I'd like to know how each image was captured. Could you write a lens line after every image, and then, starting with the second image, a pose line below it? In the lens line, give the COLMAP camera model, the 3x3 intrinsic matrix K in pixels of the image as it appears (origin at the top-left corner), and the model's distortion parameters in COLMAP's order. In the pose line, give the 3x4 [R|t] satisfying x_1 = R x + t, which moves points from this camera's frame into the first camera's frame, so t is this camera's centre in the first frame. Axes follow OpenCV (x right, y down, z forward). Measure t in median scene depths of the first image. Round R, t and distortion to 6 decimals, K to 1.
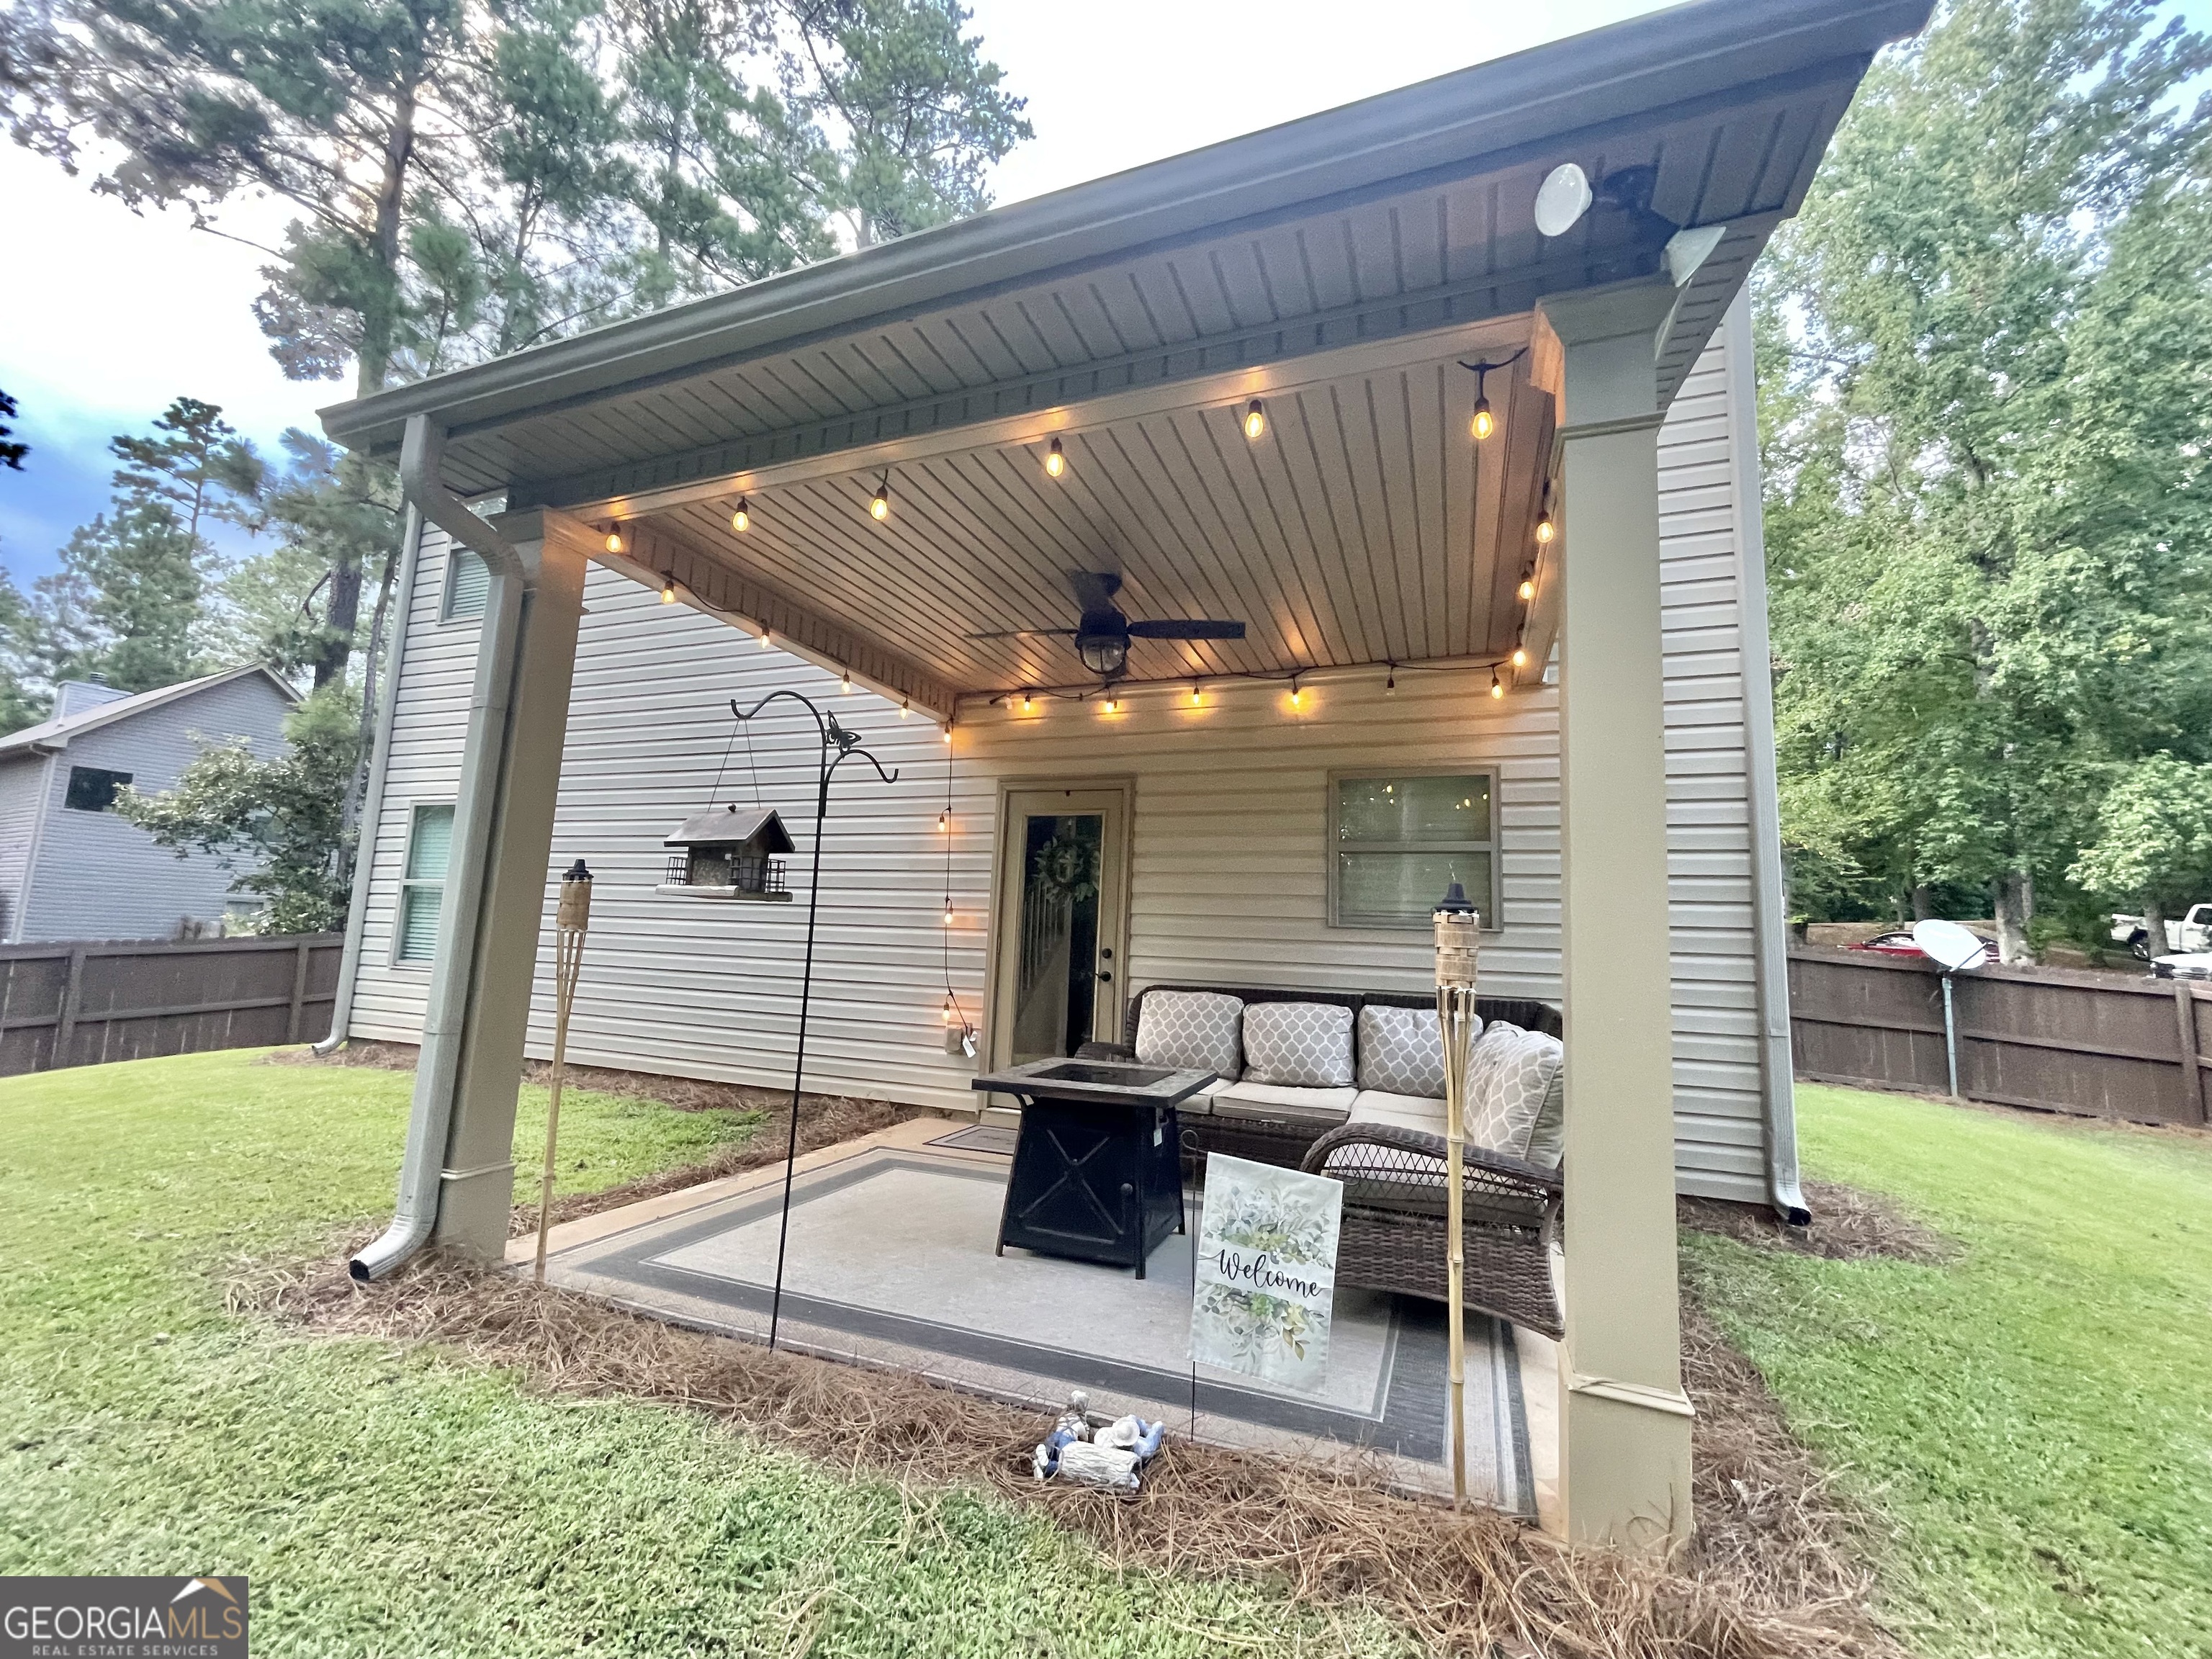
lens RADIAL K [[902.6, 0, 1109.2], [0, 902.6, 834.2], [0, 0, 1]] dist [-0.002181, 0.000241]
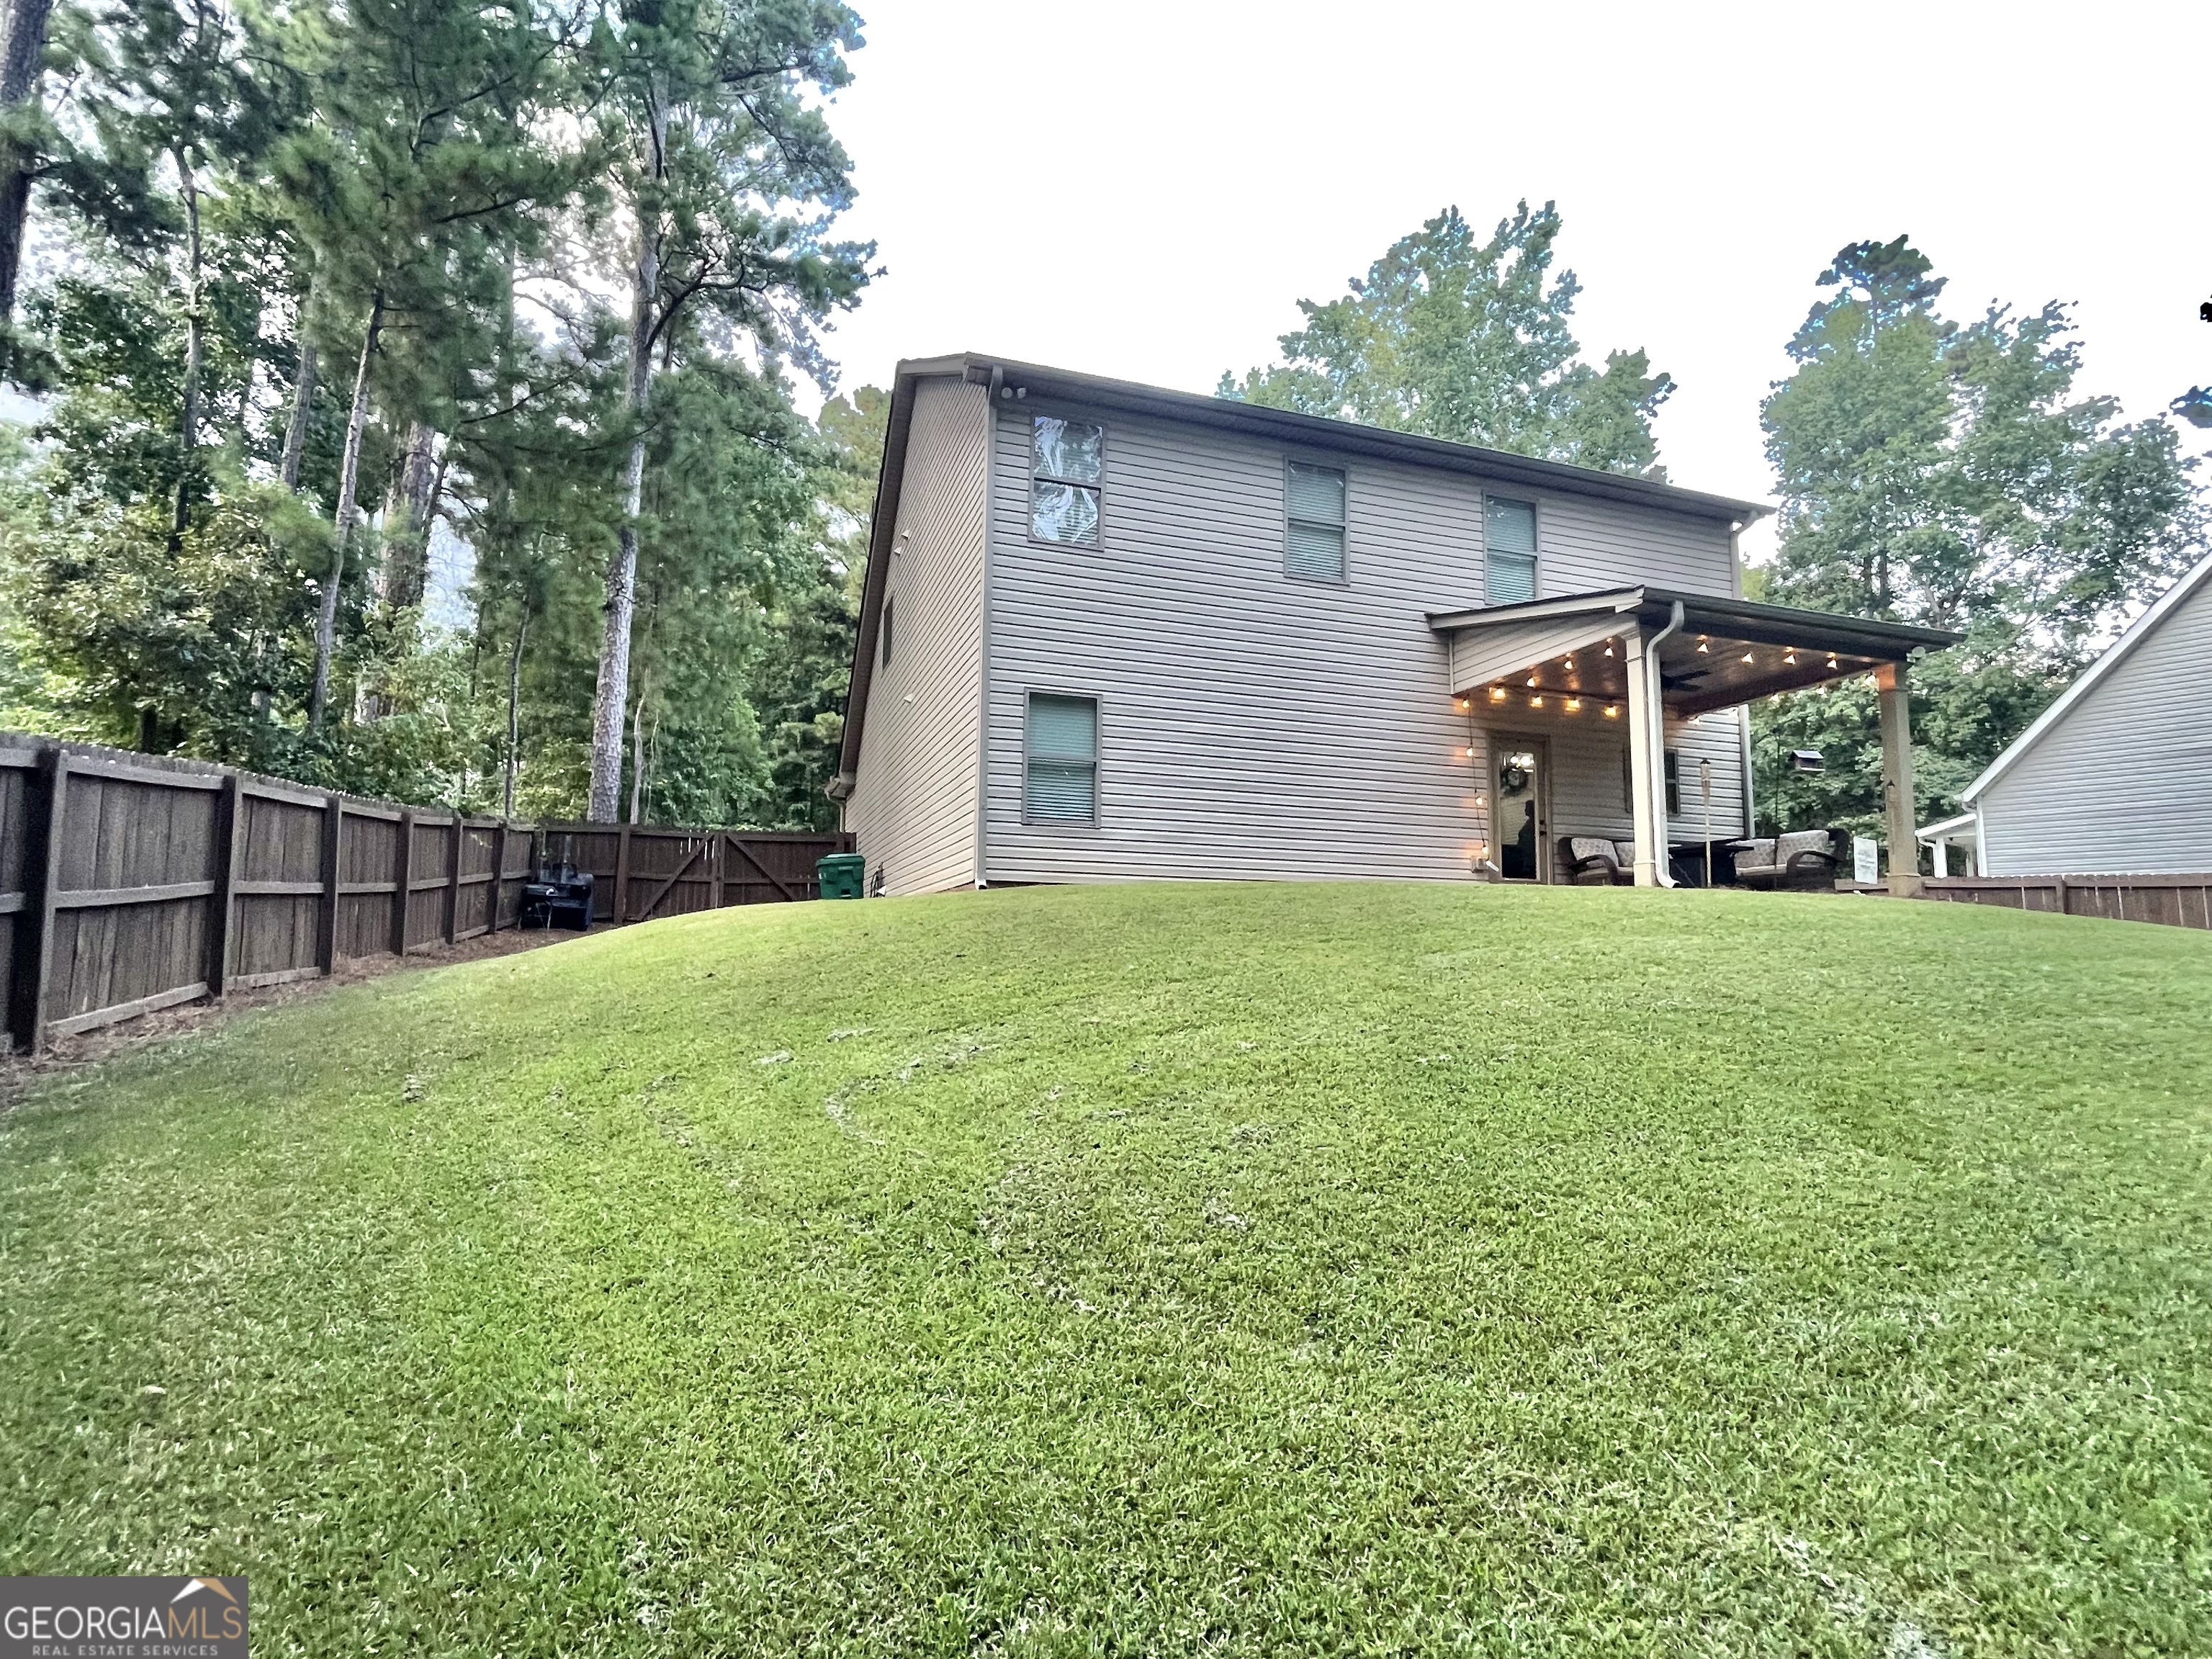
lens RADIAL K [[1149.6, 0, 1123.5], [0, 1149.6, 842.8], [0, 0, 1]] dist [-0.007071, 0.002722]
pose [[0.761013, 0.040287, 0.647484, -2.312127], [-0.065135, 0.997771, 0.014473, 0.195461], [-0.645458, -0.053188, 0.761942, -0.364373]]
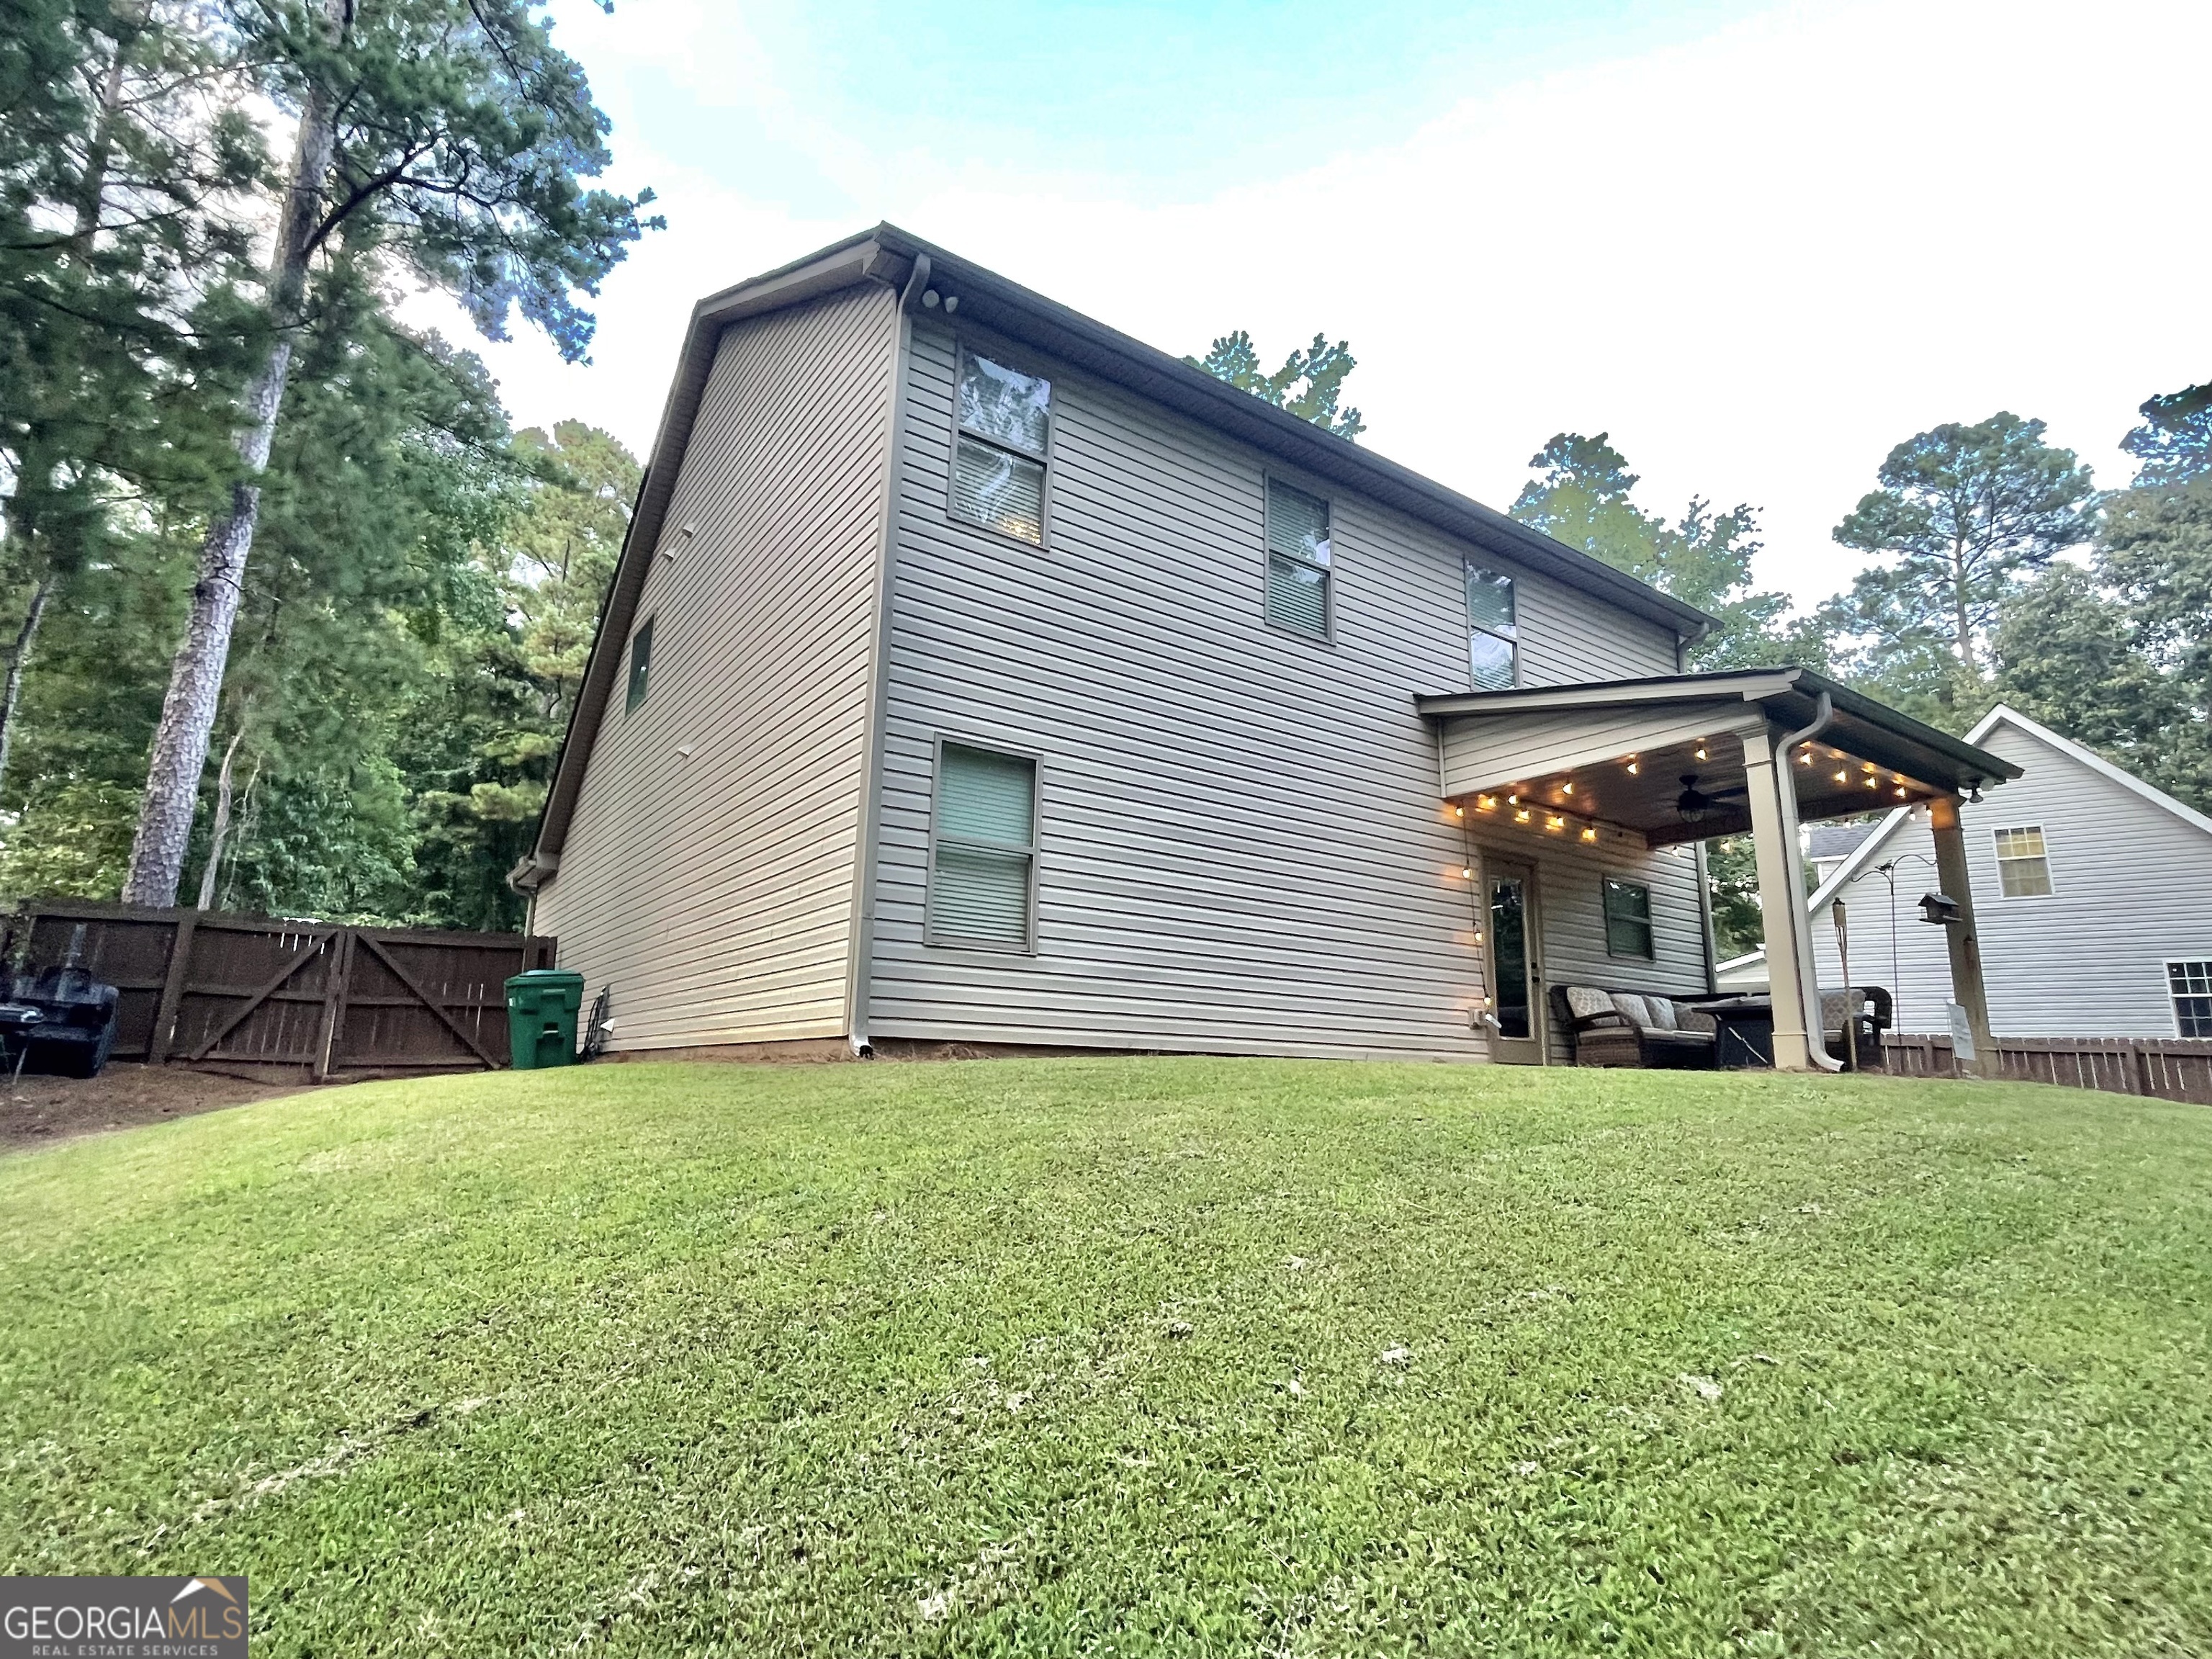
lens RADIAL K [[1149.6, 0, 1112.4], [0, 1149.6, 836.1], [0, 0, 1]] dist [-0.007071, 0.002722]
pose [[0.557818, 0.151659, 0.815990, -2.075157], [-0.104839, 0.988164, -0.111990, 0.205265], [-0.823315, -0.023077, 0.567115, 0.430772]]
